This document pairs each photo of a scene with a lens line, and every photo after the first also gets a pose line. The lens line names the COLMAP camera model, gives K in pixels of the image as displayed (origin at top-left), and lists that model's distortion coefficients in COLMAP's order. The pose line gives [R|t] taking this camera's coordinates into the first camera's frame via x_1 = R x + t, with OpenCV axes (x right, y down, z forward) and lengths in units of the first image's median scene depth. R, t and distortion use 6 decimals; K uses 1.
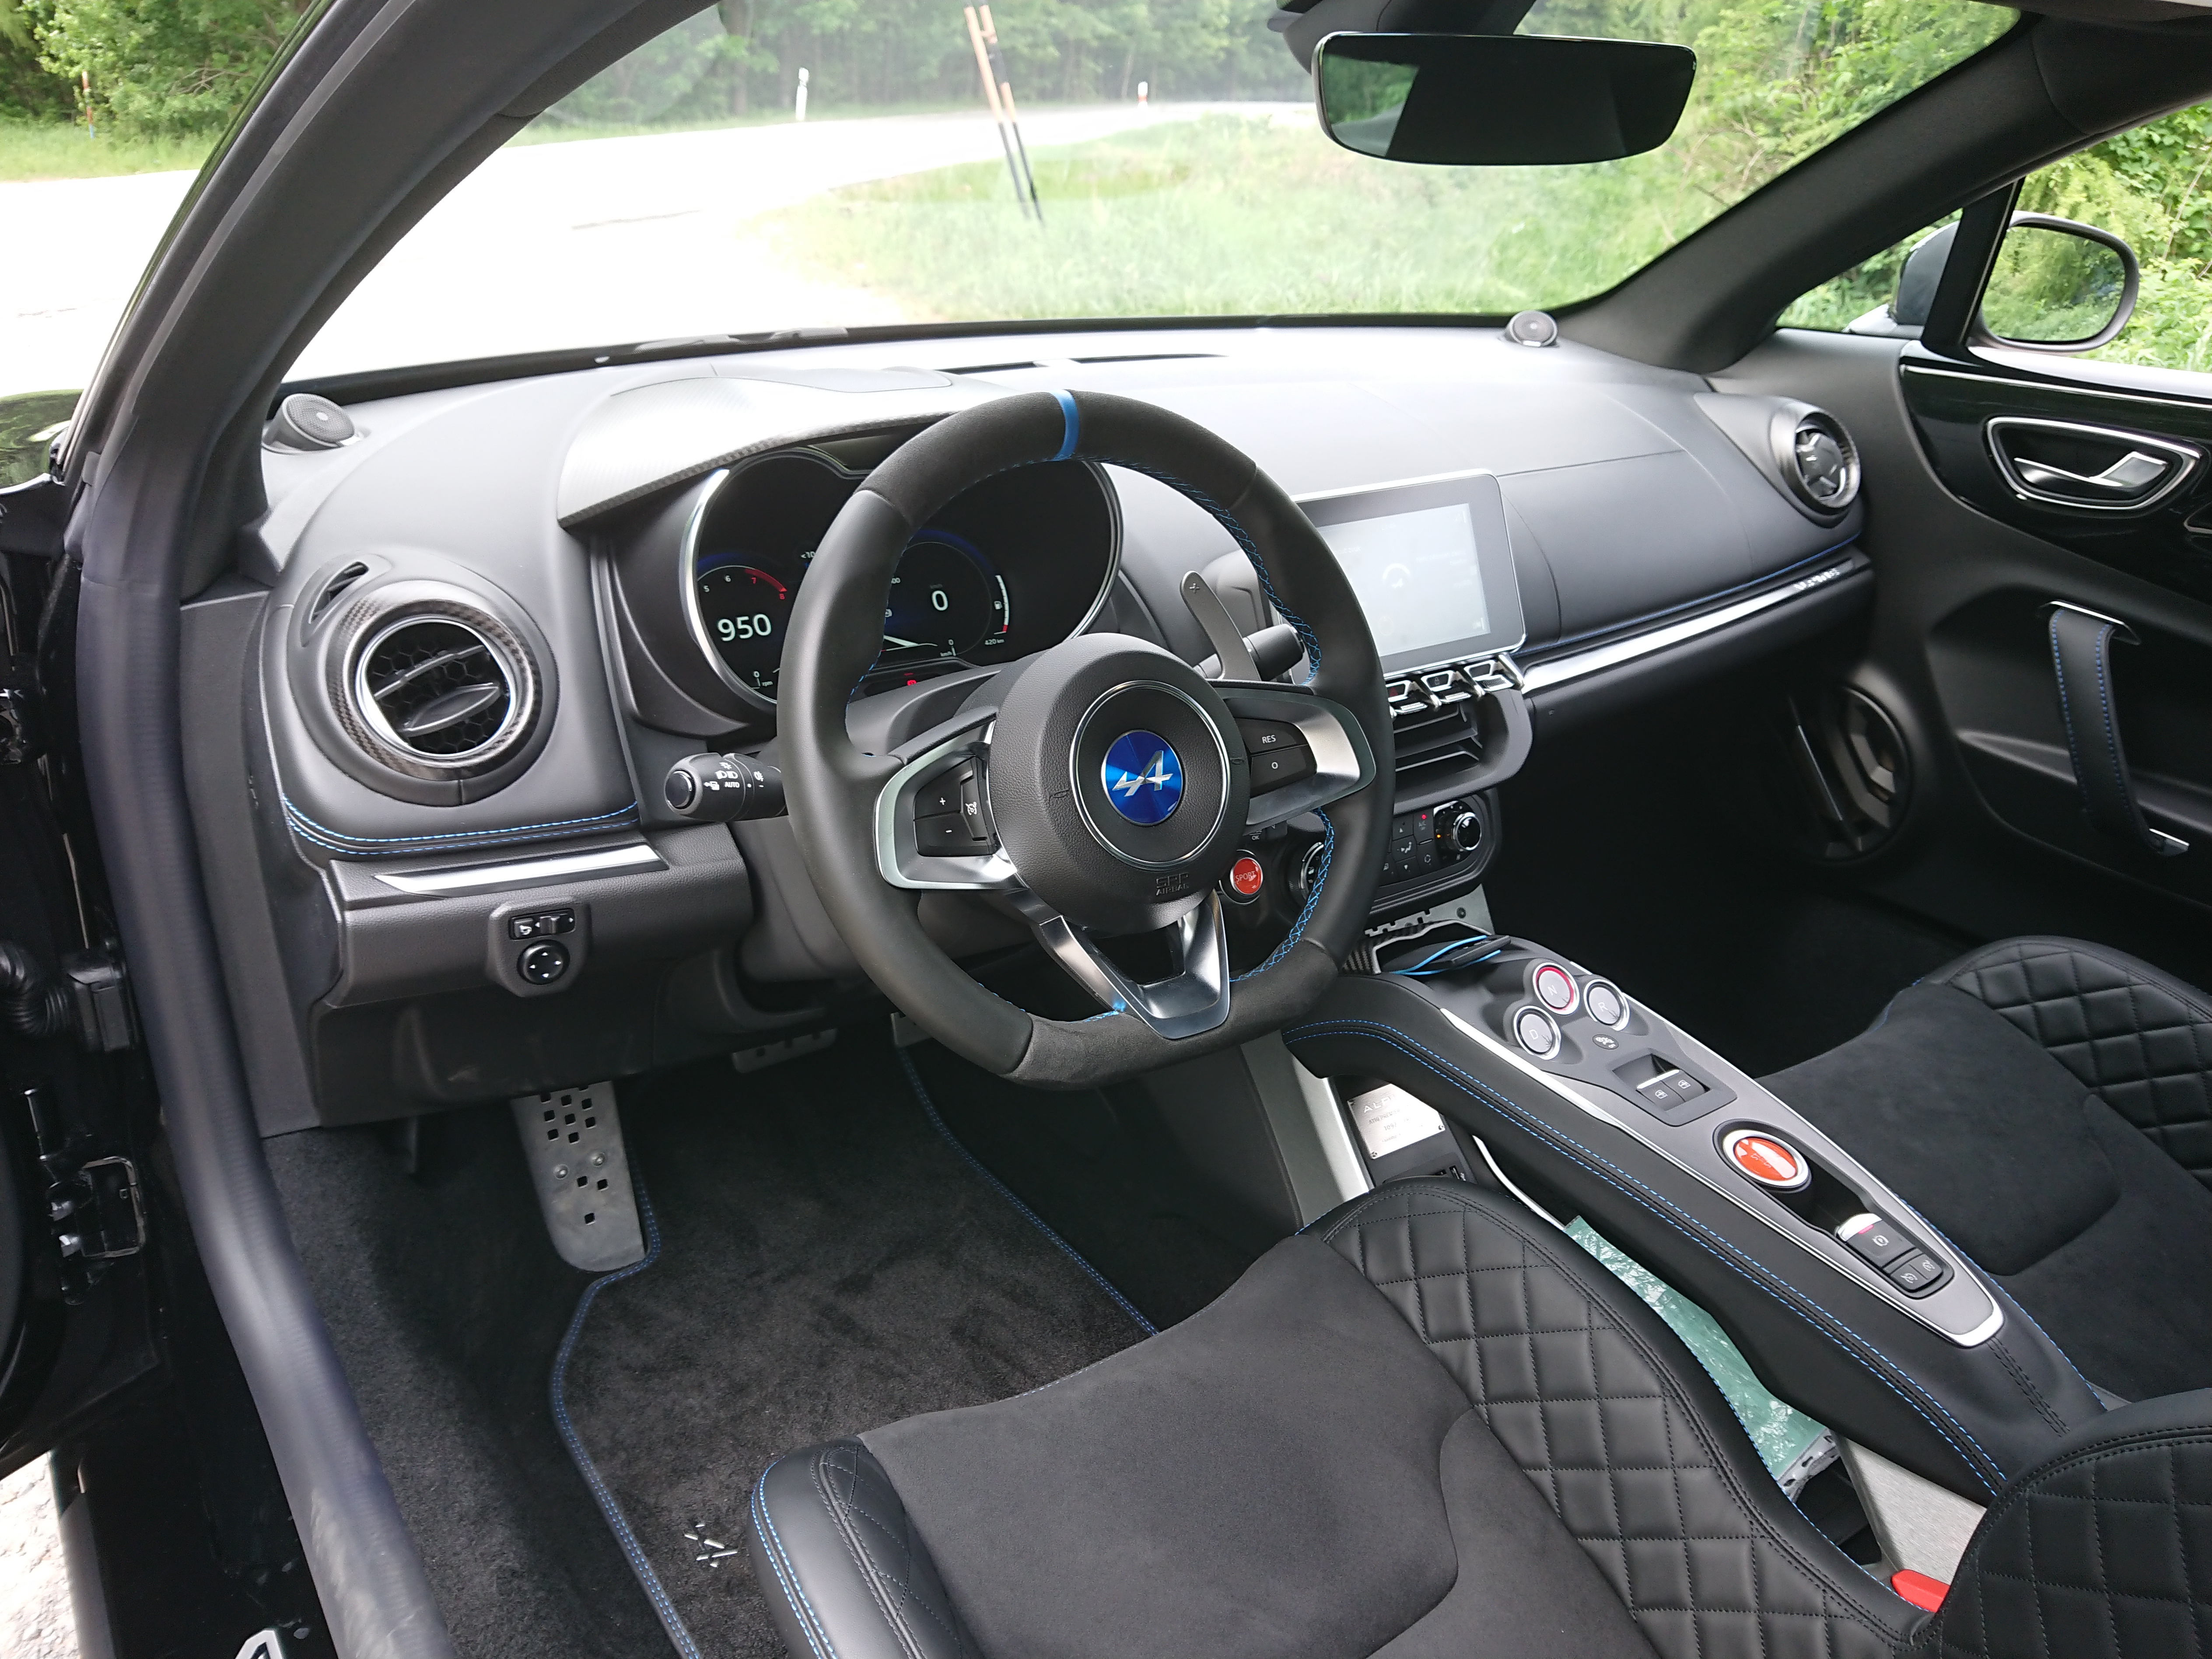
lens RADIAL K [[1618.5, 0, 1092.7], [0, 1618.5, 823.9], [0, 0, 1]] dist [0.150240, -0.239277]
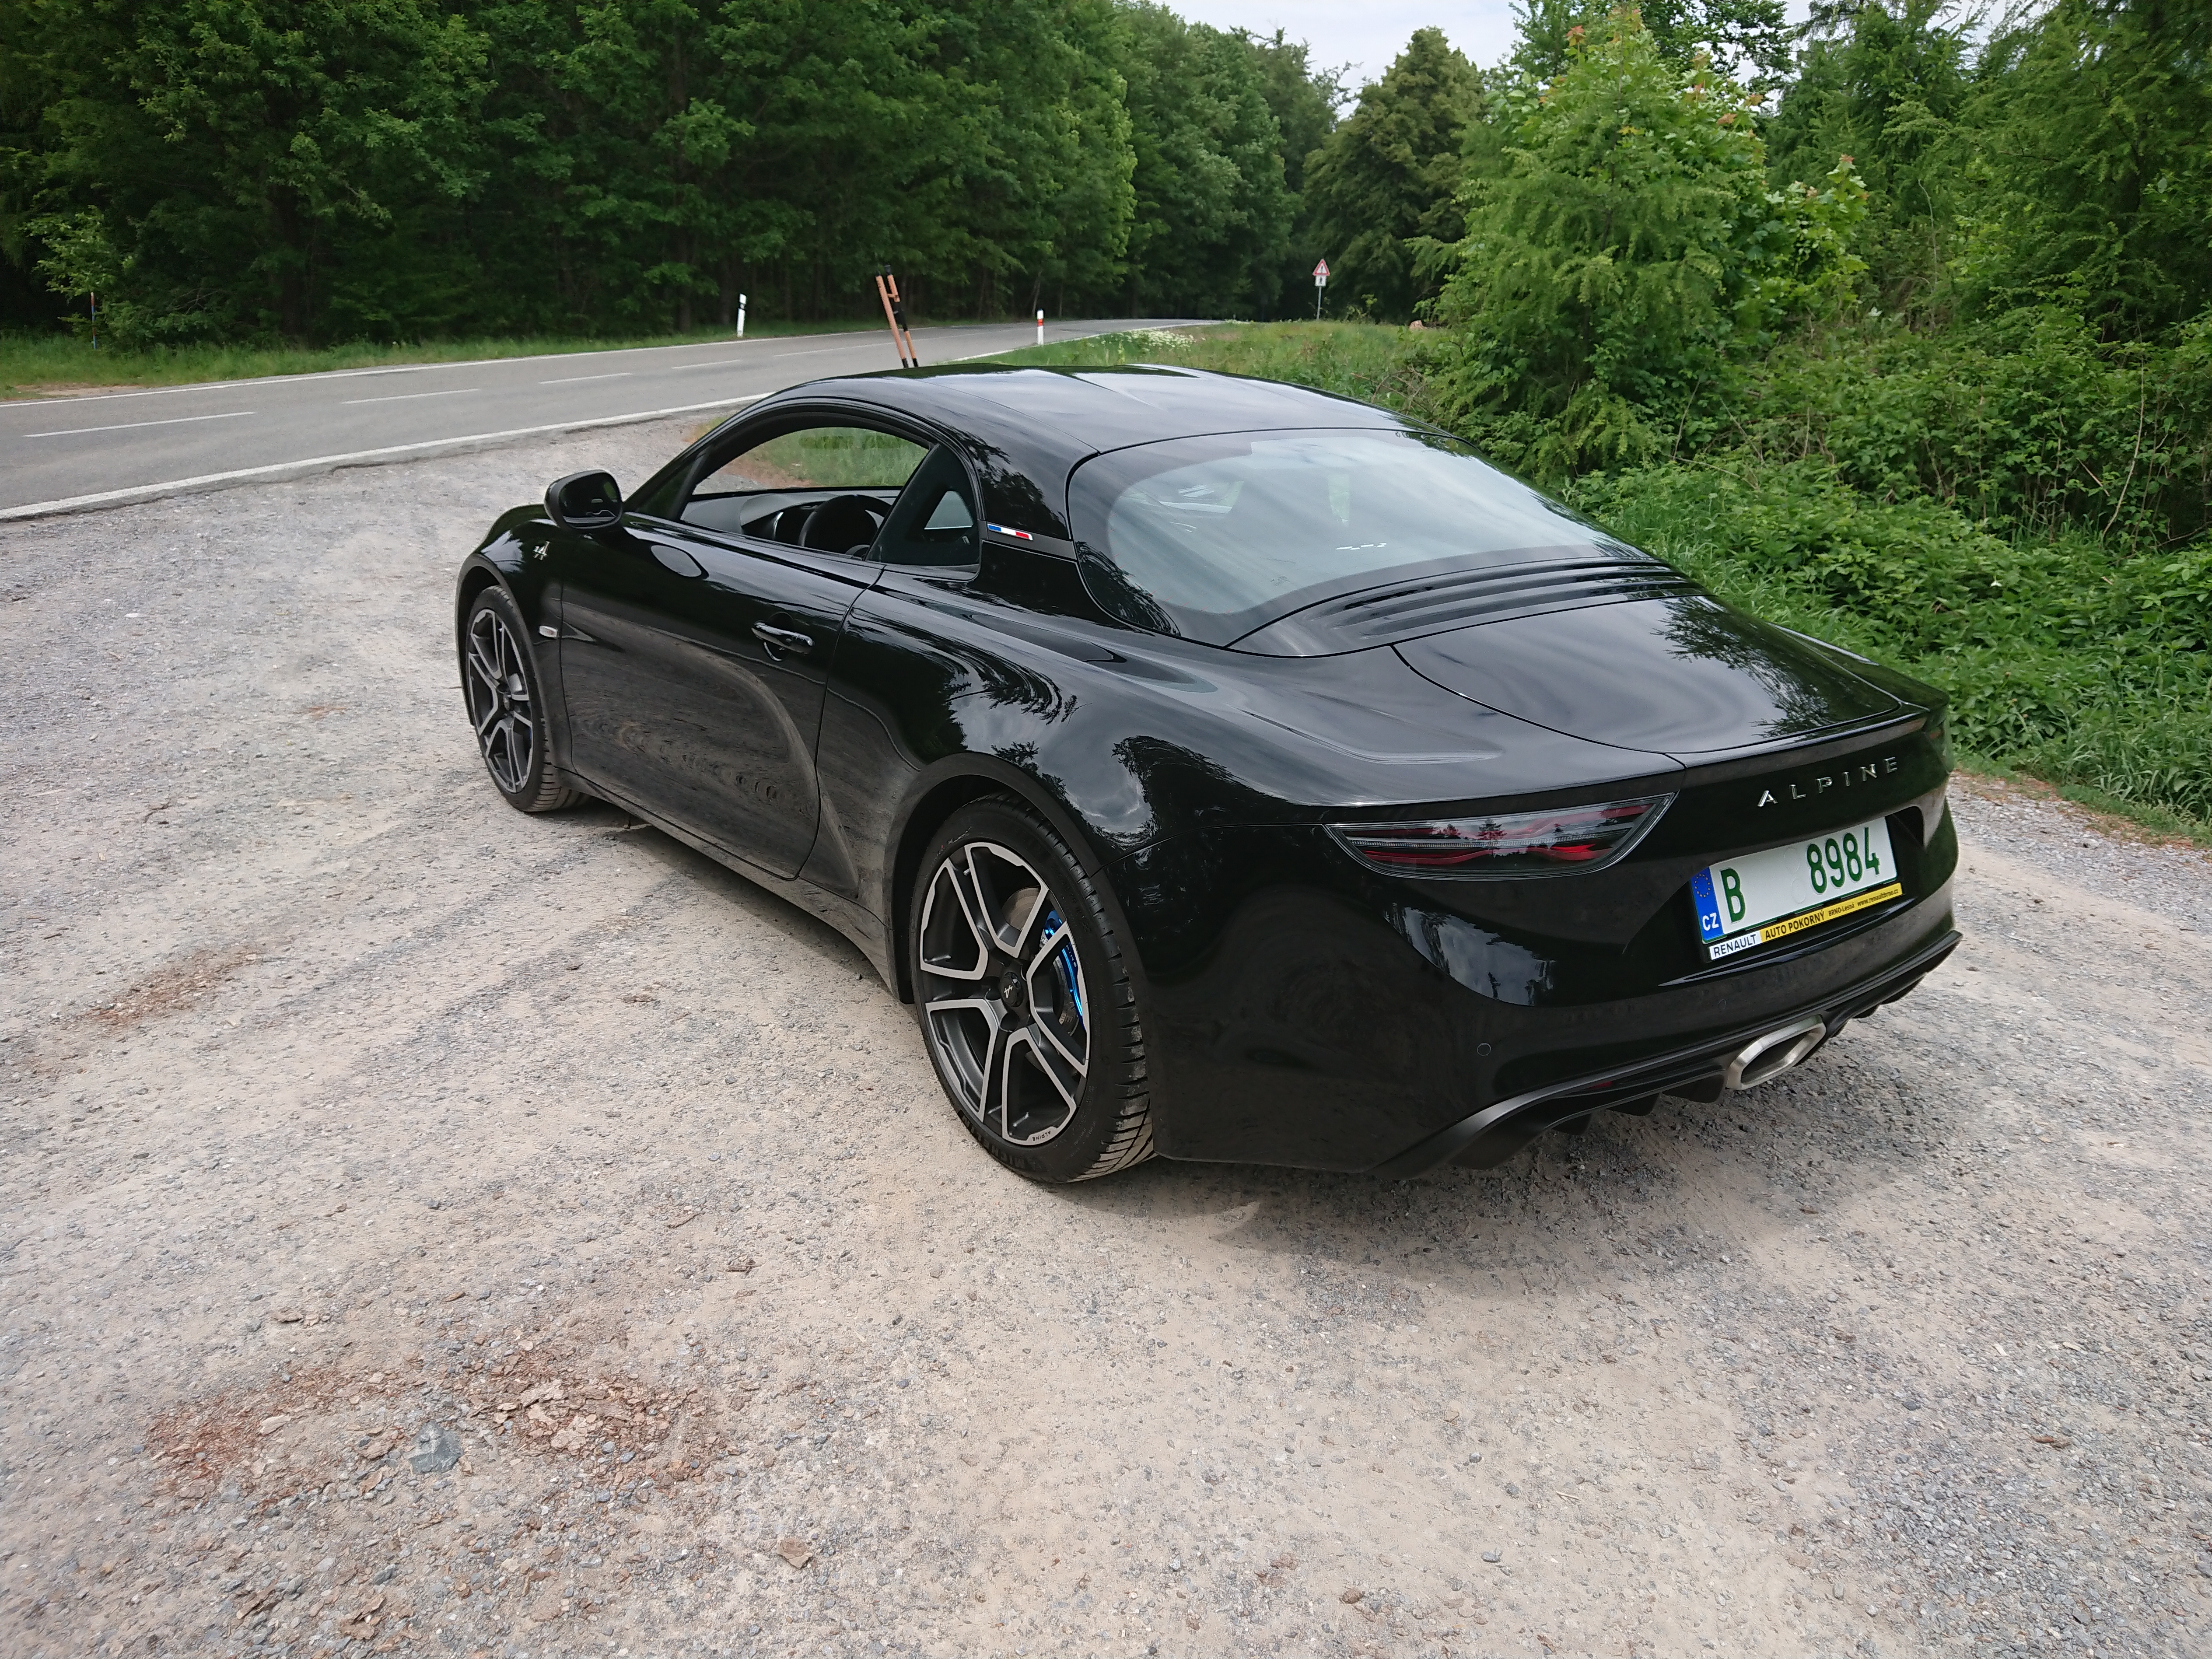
lens RADIAL K [[1563.0, 0, 1098.1], [0, 1563.0, 795.4], [0, 0, 1]] dist [0.132548, -0.185776]
pose [[0.998457, -0.009376, 0.054742, 0.254287], [0.015754, 0.992975, -0.117270, 0.689665], [-0.053258, 0.117952, 0.991590, -2.086903]]
